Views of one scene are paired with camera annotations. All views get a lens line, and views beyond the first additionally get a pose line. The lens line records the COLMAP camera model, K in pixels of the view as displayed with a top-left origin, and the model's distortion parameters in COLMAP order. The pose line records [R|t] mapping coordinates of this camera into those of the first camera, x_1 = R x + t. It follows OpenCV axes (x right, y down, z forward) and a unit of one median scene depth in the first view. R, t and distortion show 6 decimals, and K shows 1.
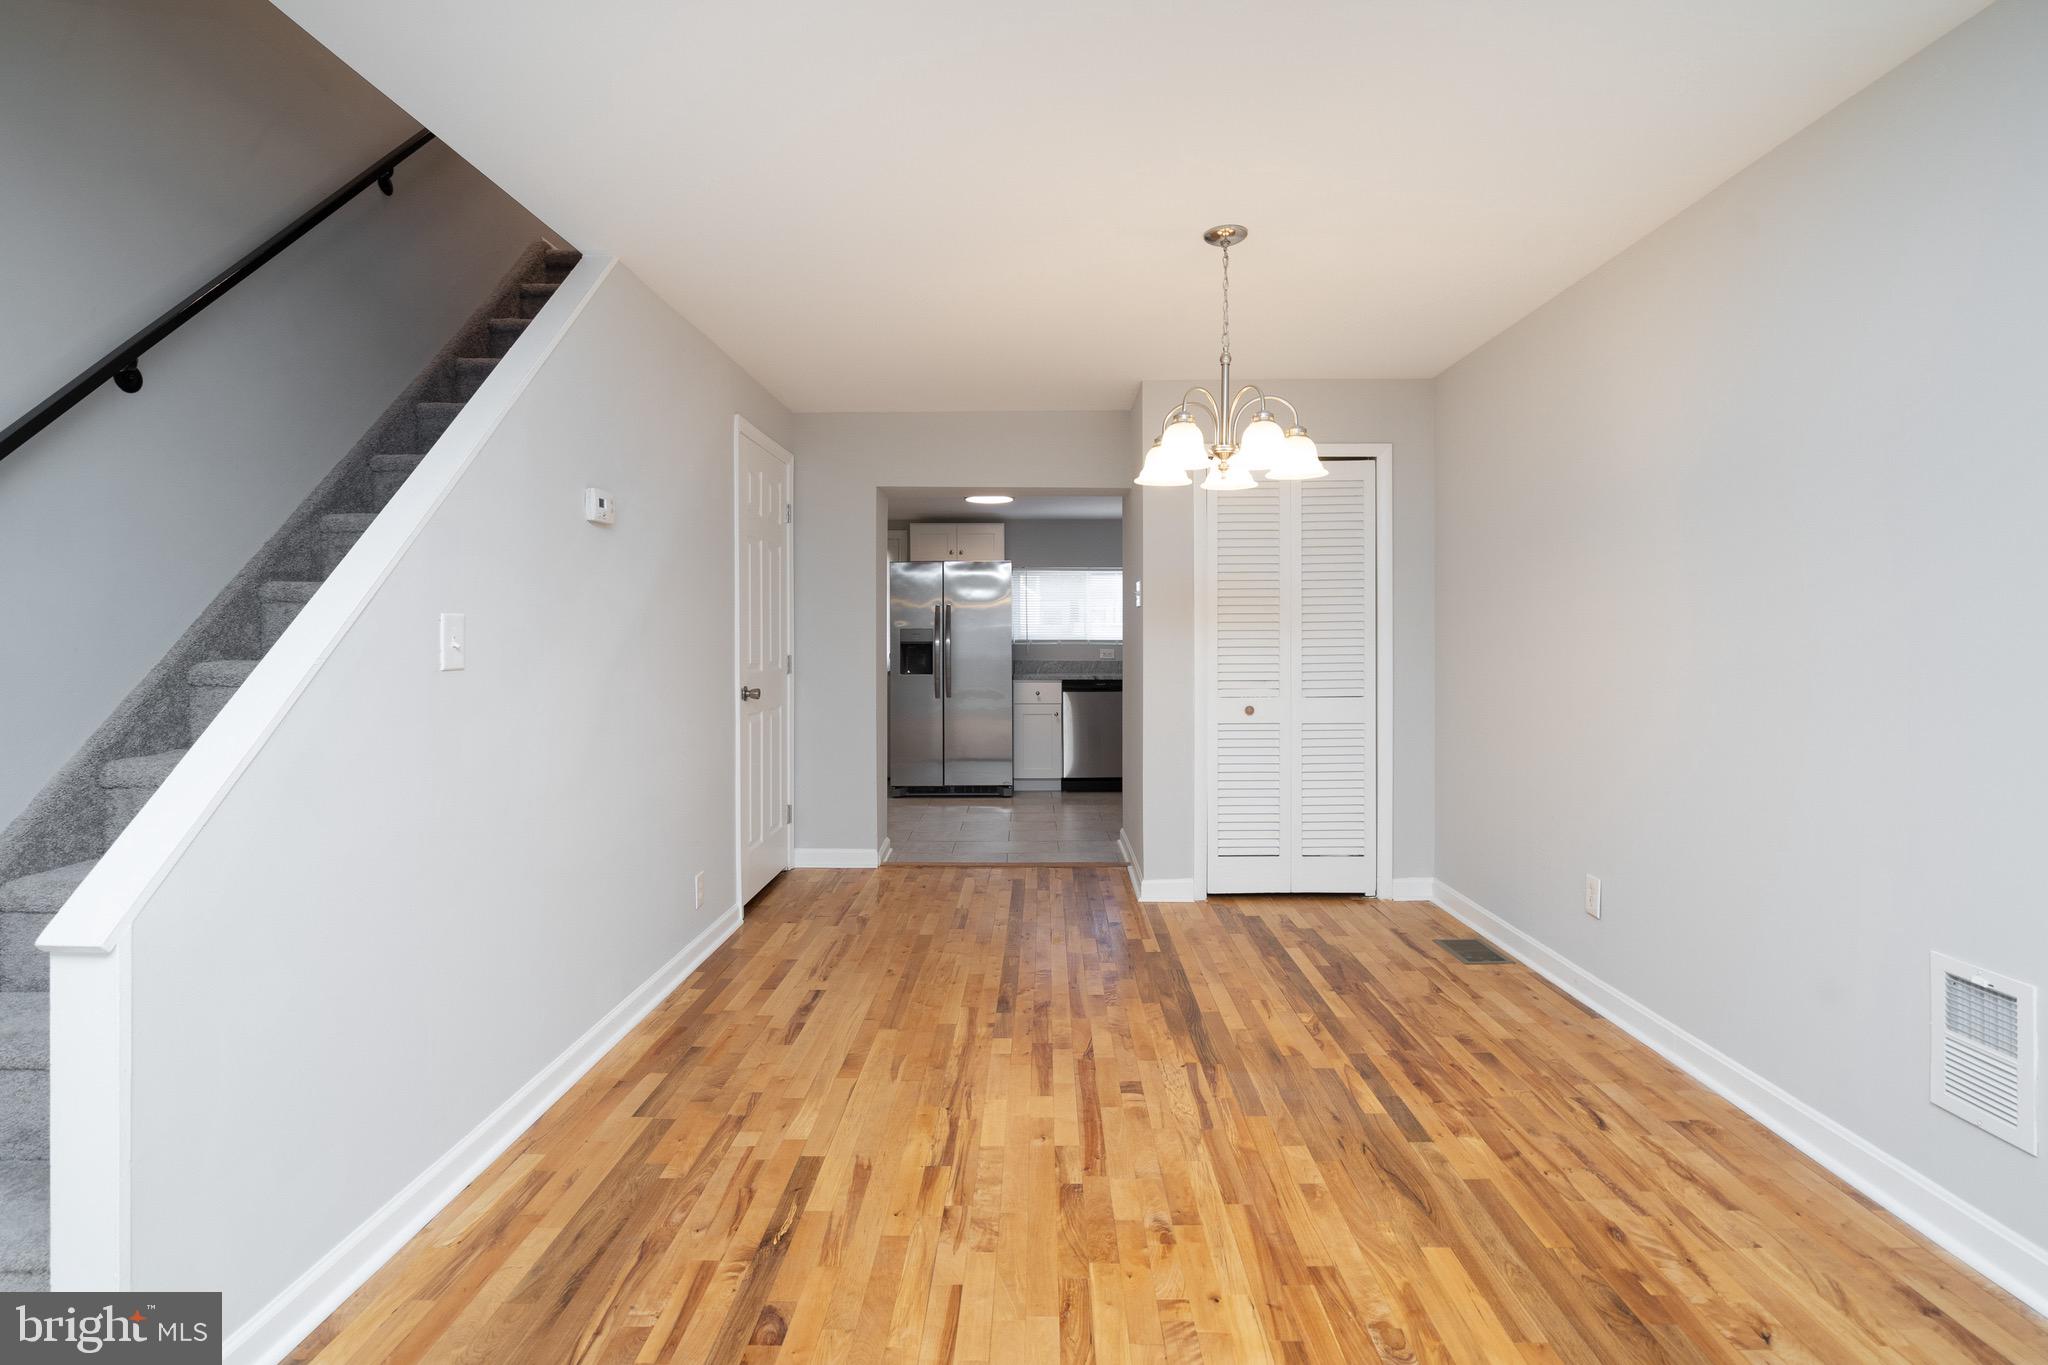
lens RADIAL K [[945.9, 0, 1020.8], [0, 945.9, 640.9], [0, 0, 1]] dist [-0.003124, 0.001645]
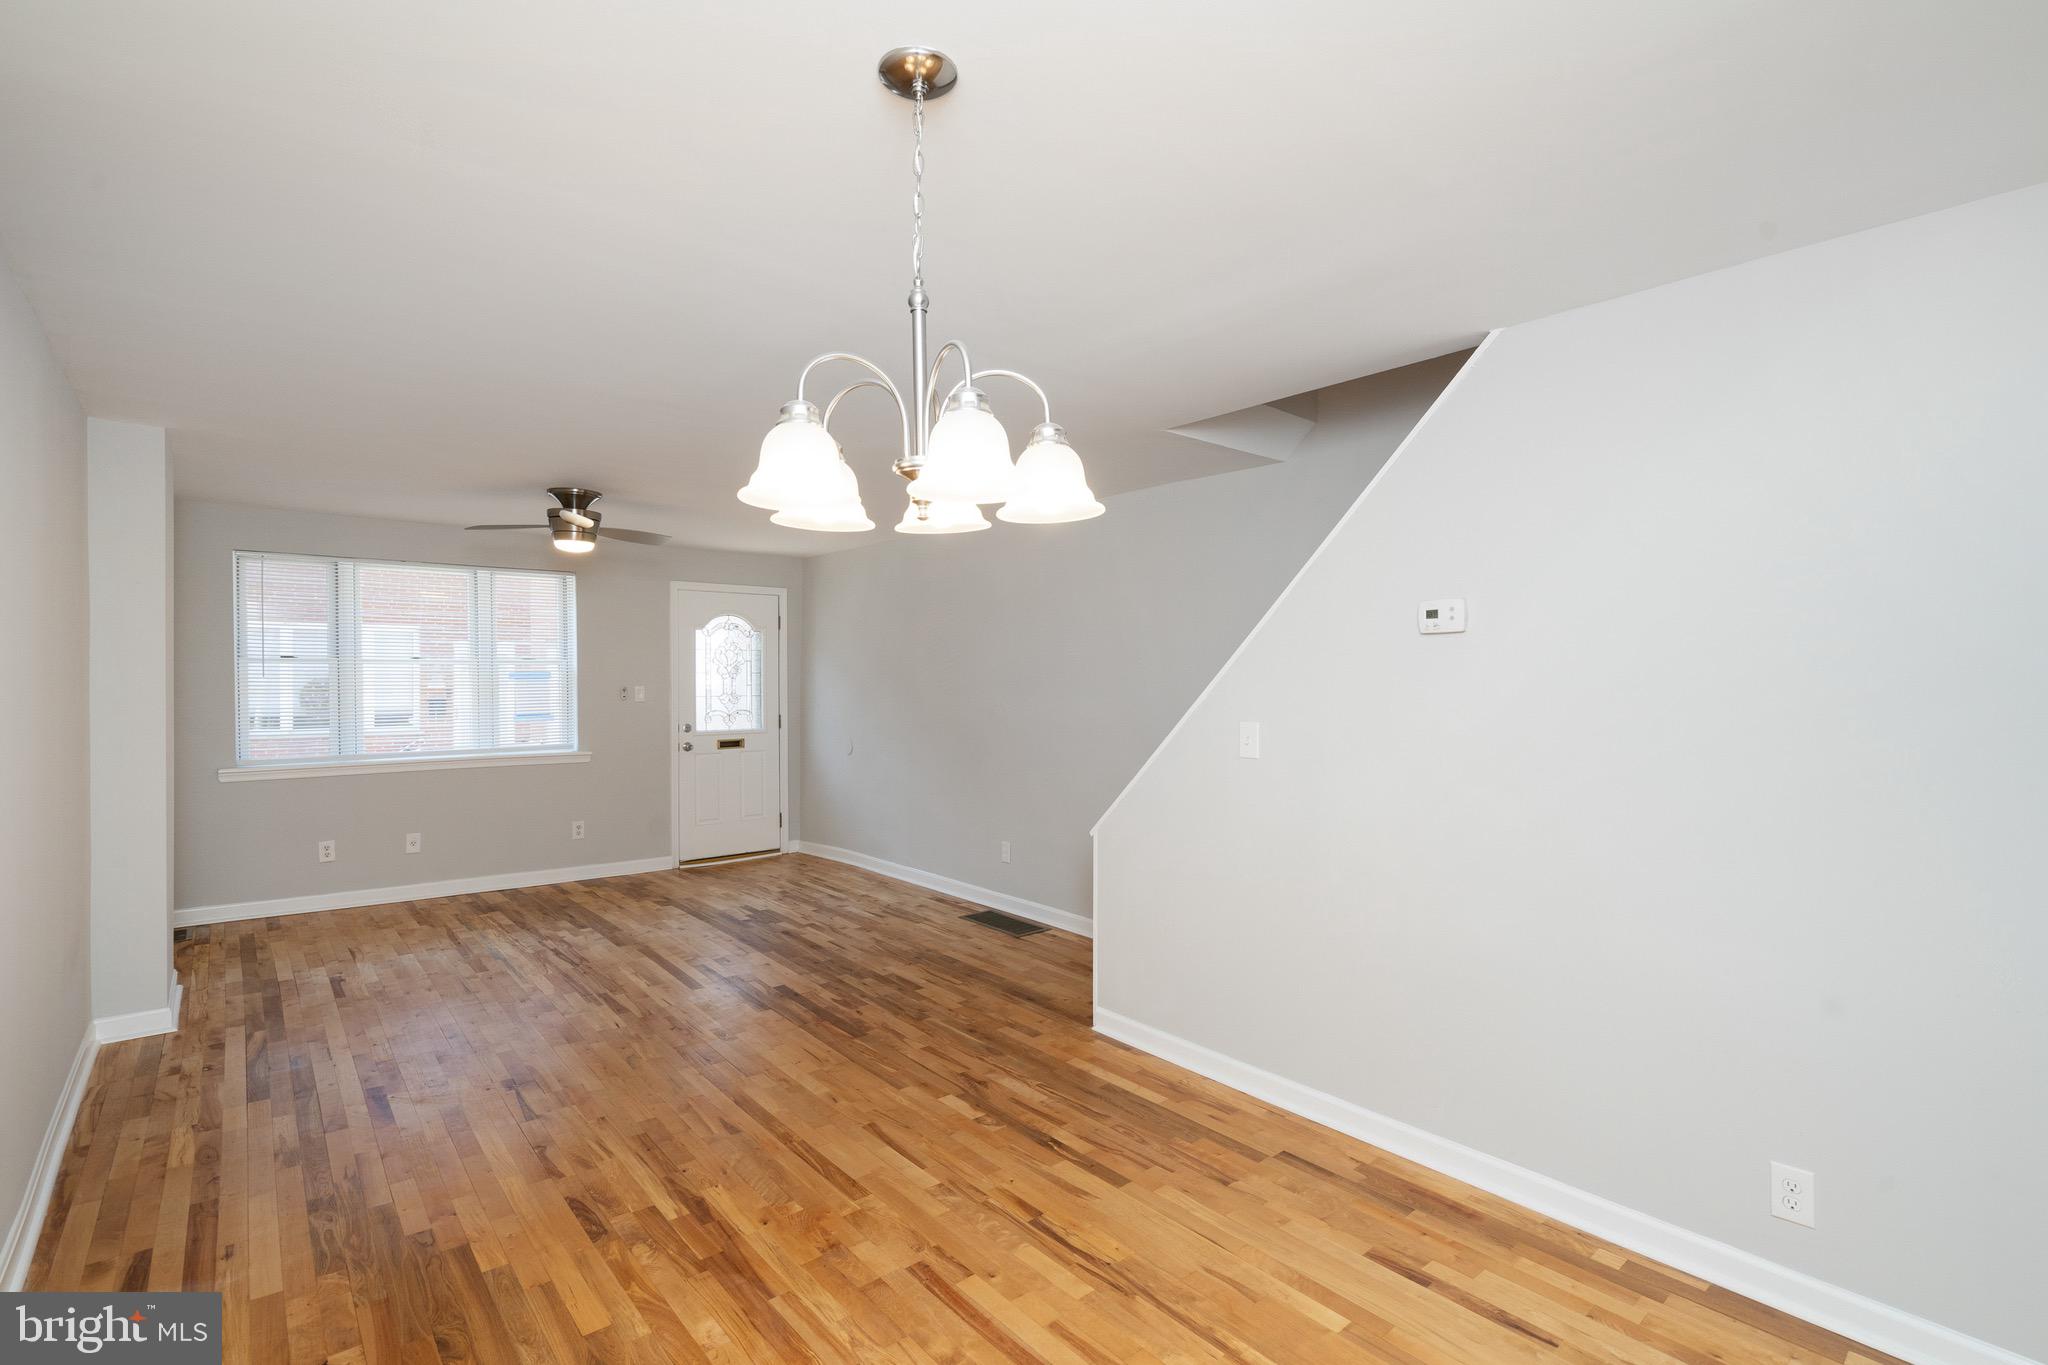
lens RADIAL K [[950.4, 0, 1030.9], [0, 950.4, 681.5], [0, 0, 1]] dist [-0.002817, 0.000803]
pose [[-0.743243, 0.004612, -0.669006, 0.515949], [-0.003375, 0.999938, 0.010643, -0.080882], [0.669013, 0.010169, -0.743181, 1.388744]]
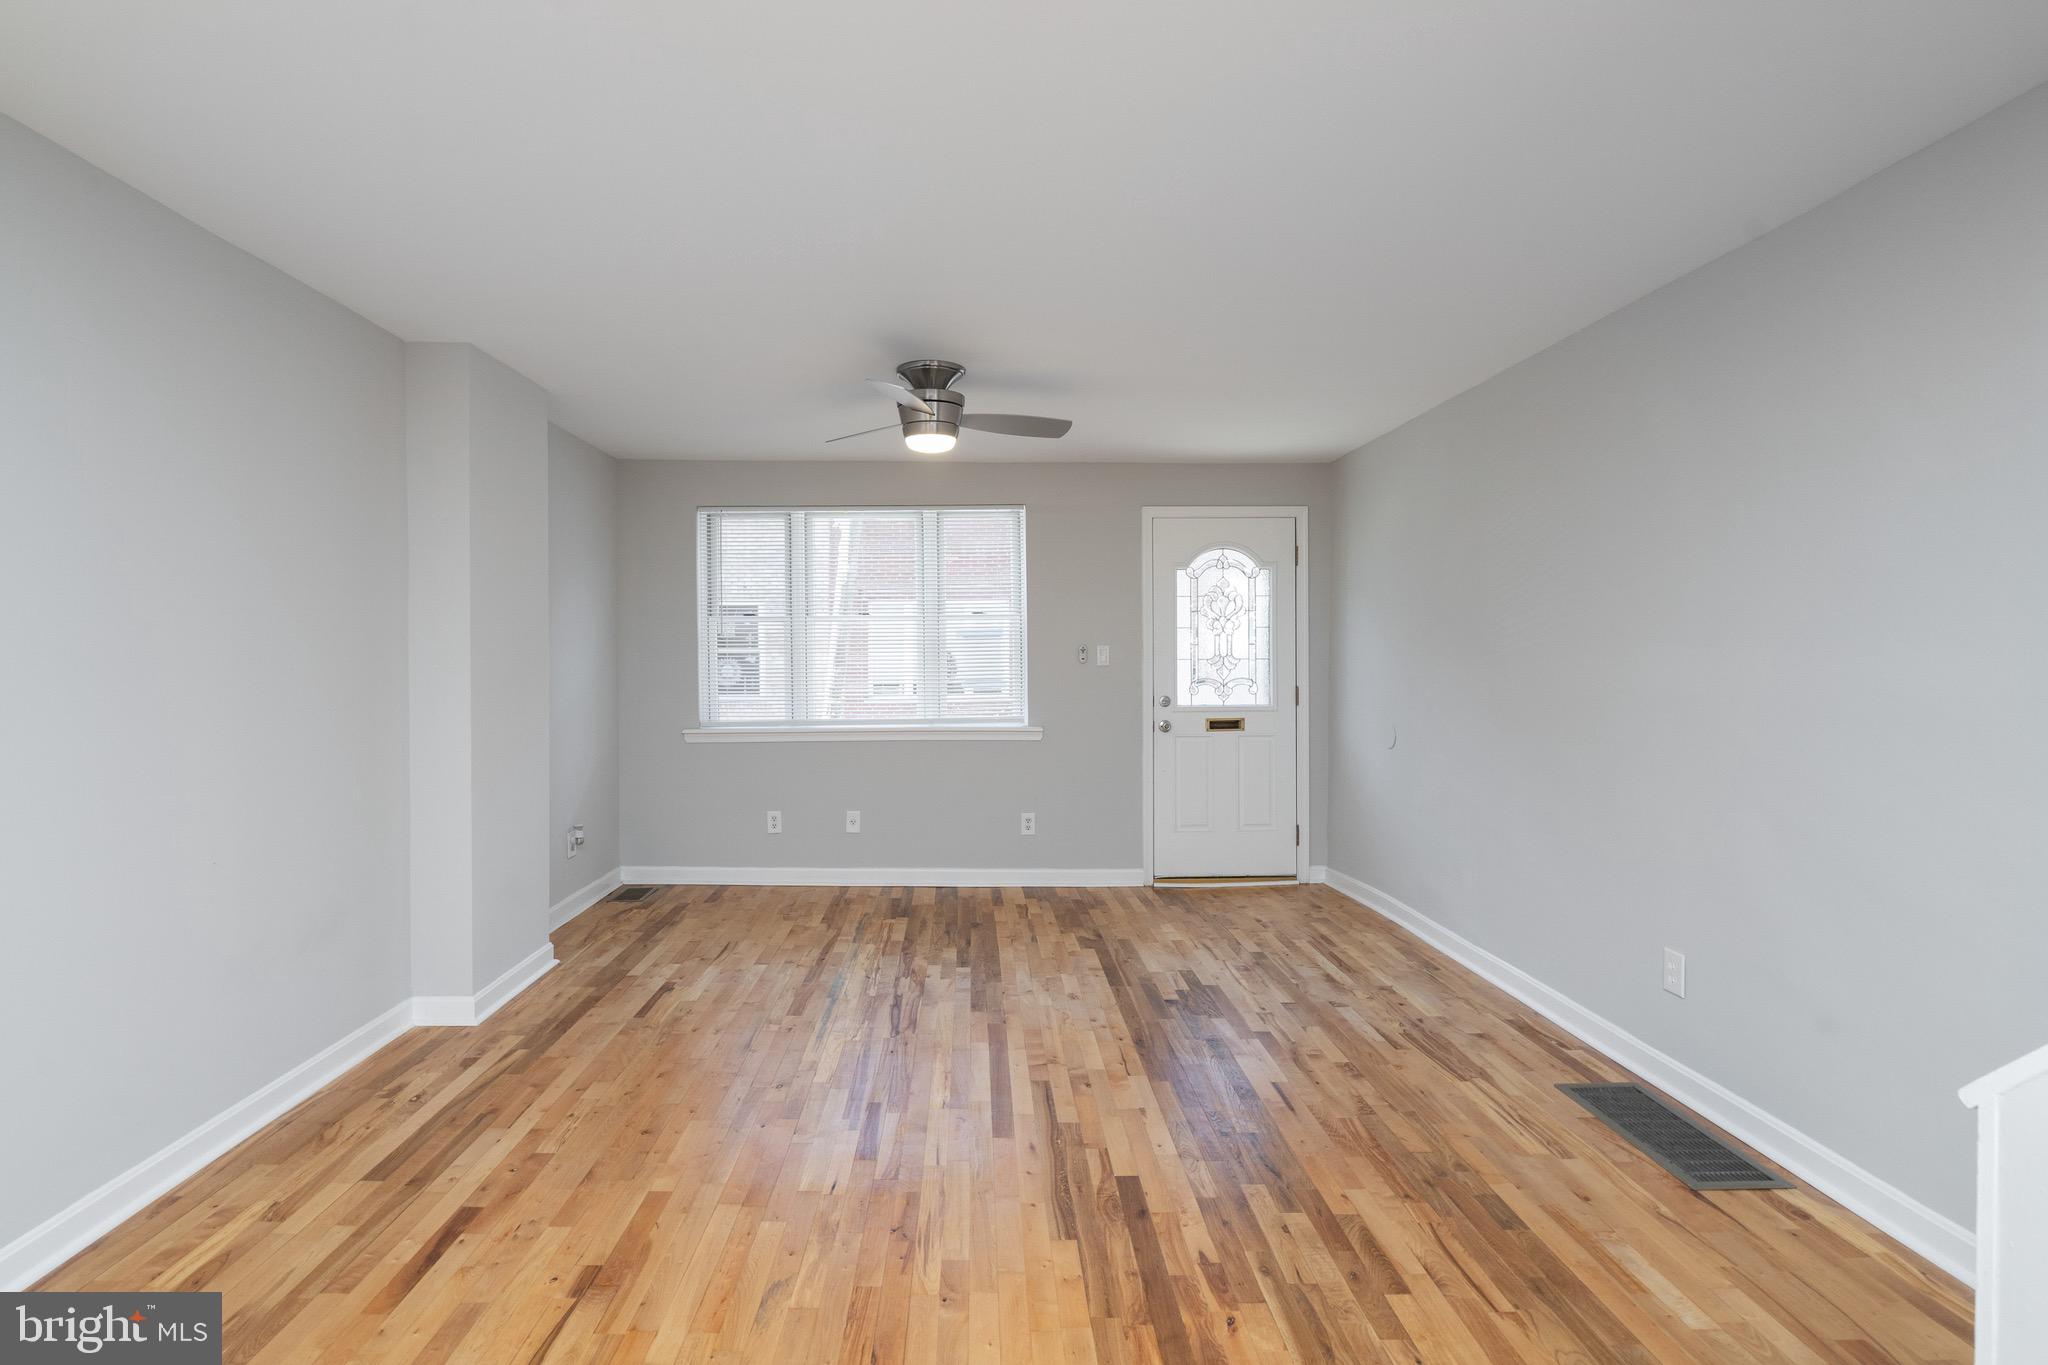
lens RADIAL K [[960.1, 0, 966.3], [0, 960.1, 669.6], [0, 0, 1]] dist [-0.009252, 0.000477]
pose [[-0.999525, 0.008637, -0.029592, -0.034009], [0.008024, 0.999752, 0.020768, -0.034261], [0.029764, 0.020521, -0.999346, 0.814958]]
